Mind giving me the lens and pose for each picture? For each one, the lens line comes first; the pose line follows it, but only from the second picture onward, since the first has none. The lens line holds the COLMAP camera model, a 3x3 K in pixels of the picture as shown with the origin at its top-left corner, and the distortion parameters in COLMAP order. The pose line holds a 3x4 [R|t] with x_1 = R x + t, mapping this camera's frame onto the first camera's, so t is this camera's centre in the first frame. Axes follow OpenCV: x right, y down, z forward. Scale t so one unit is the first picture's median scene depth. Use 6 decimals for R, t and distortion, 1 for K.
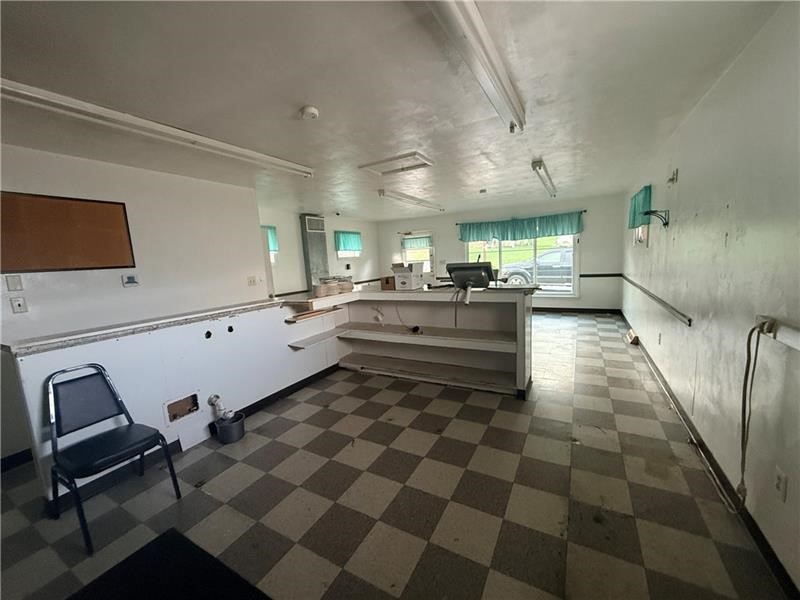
lens RADIAL K [[320.0, 0, 400.0], [0, 320.0, 300.0], [0, 0, 1]] dist [-0.001127, -0.000410]
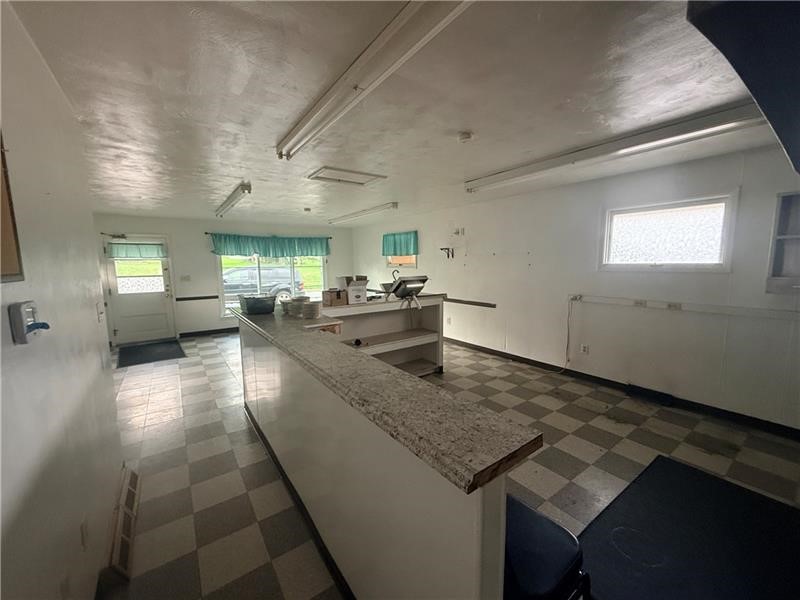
lens RADIAL K [[320.0, 0, 400.0], [0, 320.0, 300.0], [0, 0, 1]] dist [-0.001127, -0.000410]
pose [[0.425845, -0.054388, 0.903160, -0.430196], [0.108205, 0.994089, 0.008845, -0.018920], [-0.898303, 0.093960, 0.429213, 0.238074]]
